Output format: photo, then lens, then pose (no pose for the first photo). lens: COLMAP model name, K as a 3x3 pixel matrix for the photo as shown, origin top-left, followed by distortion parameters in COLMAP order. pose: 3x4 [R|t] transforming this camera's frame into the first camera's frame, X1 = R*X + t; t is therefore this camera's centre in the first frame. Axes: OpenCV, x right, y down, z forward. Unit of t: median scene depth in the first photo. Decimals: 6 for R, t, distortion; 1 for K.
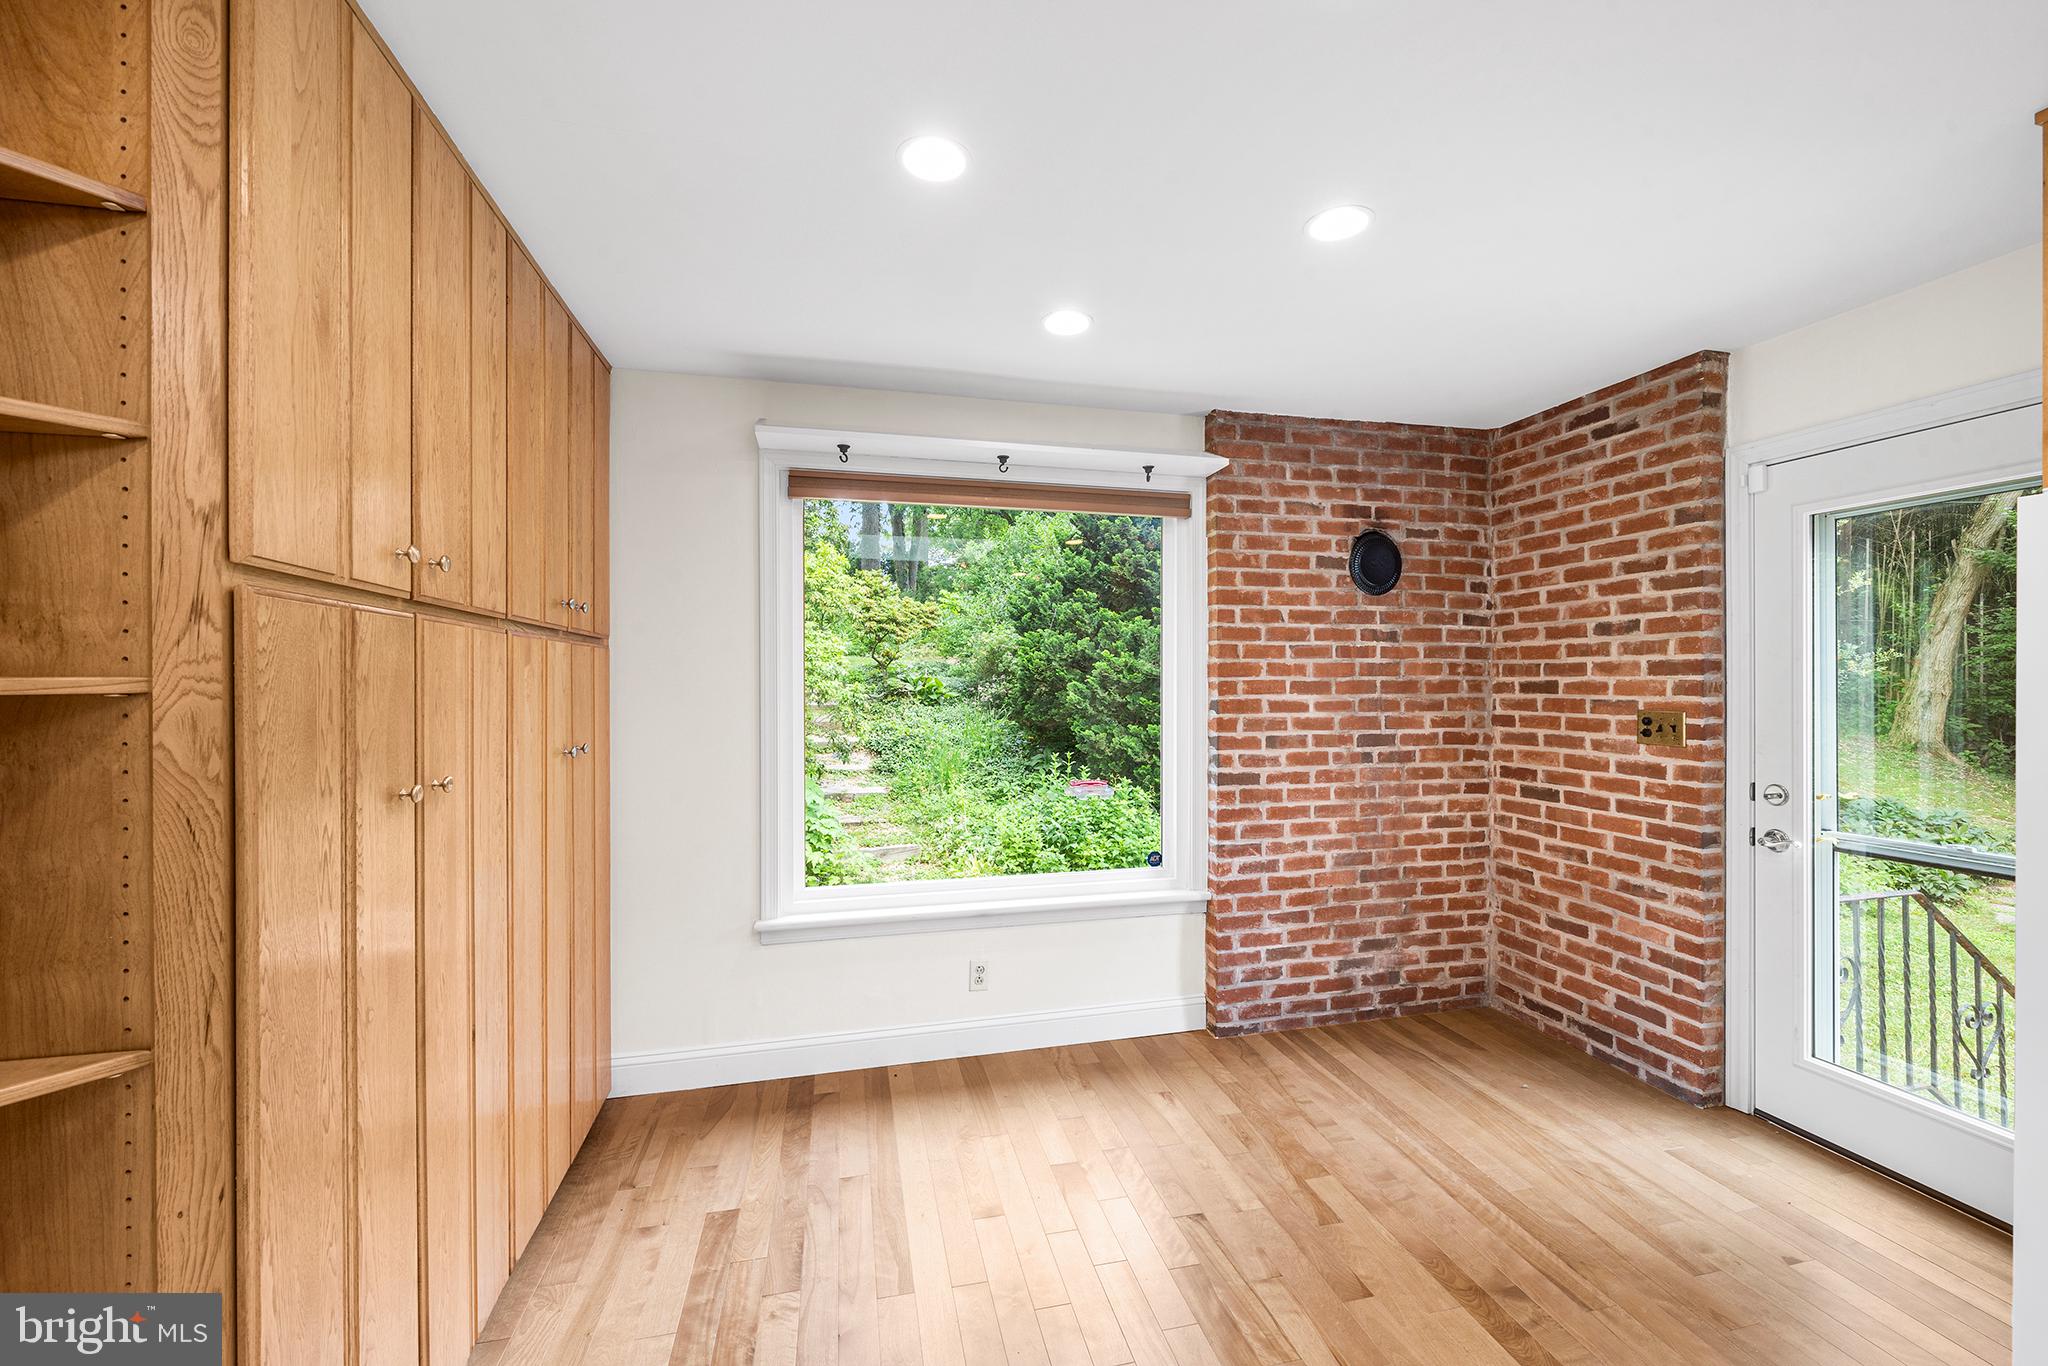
lens RADIAL K [[799.8, 0, 1024.2], [0, 799.8, 682.8], [0, 0, 1]] dist [-0.002881, -0.000037]
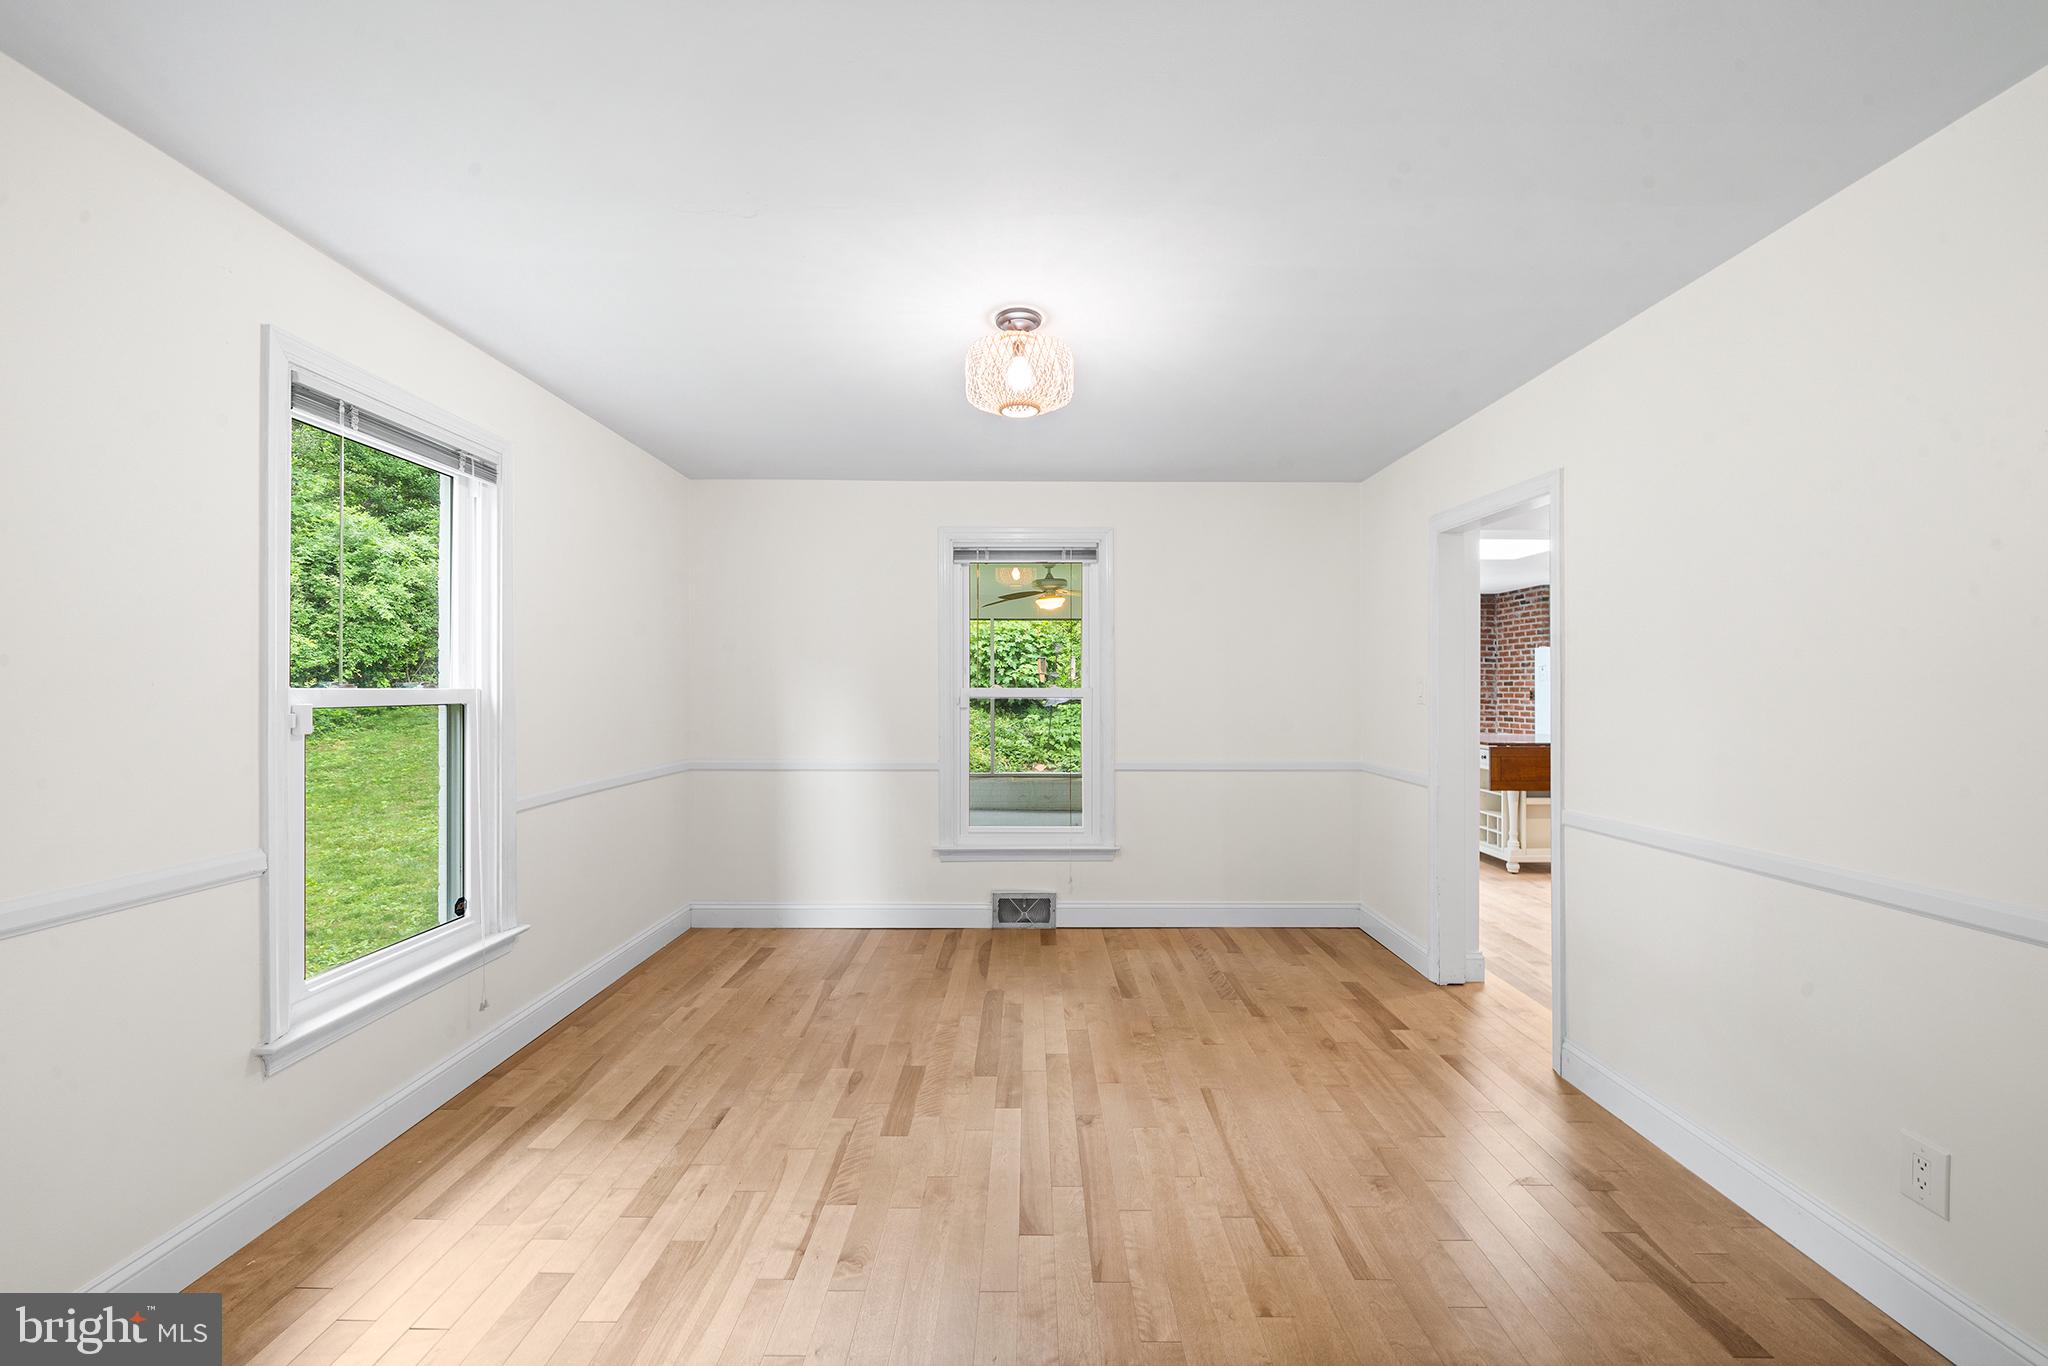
lens RADIAL K [[799.8, 0, 1018.9], [0, 799.8, 686.0], [0, 0, 1]] dist [-0.002881, -0.000037]
pose [[0.970204, 0.000974, -0.242288, -0.413718], [-0.001604, 0.999996, -0.002400, 0.024971], [0.242285, 0.002717, 0.970201, -2.388975]]
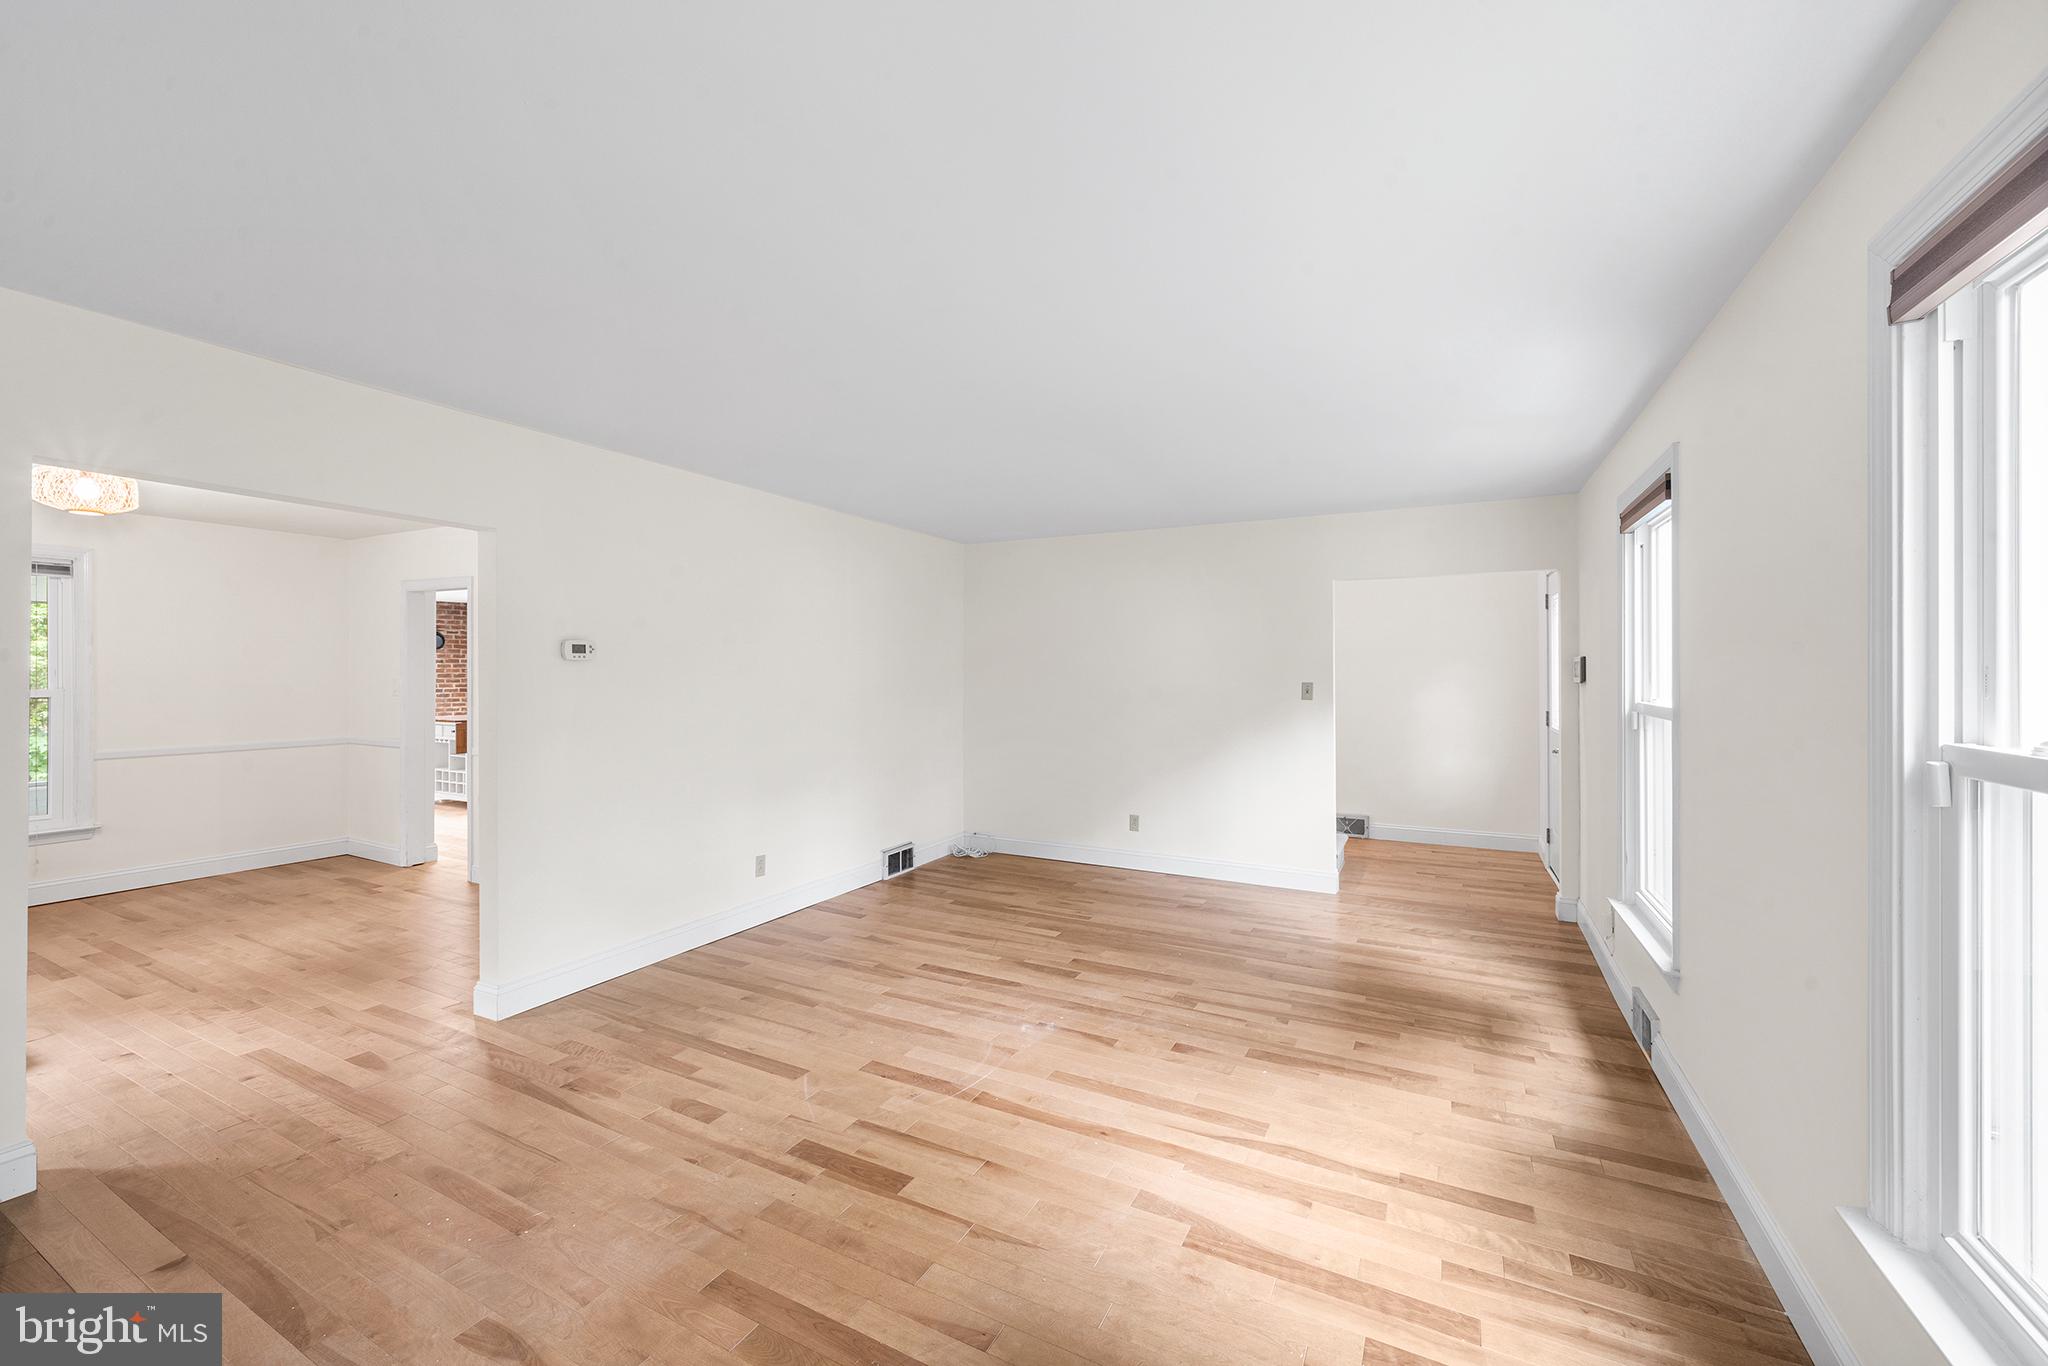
lens RADIAL K [[799.8, 0, 1022.8], [0, 799.8, 675.4], [0, 0, 1]] dist [-0.002881, -0.000037]
pose [[0.649912, 0.002357, 0.760006, -1.123038], [-0.002334, 0.999997, -0.001105, -0.090607], [-0.760006, -0.001056, 0.649915, -6.597823]]
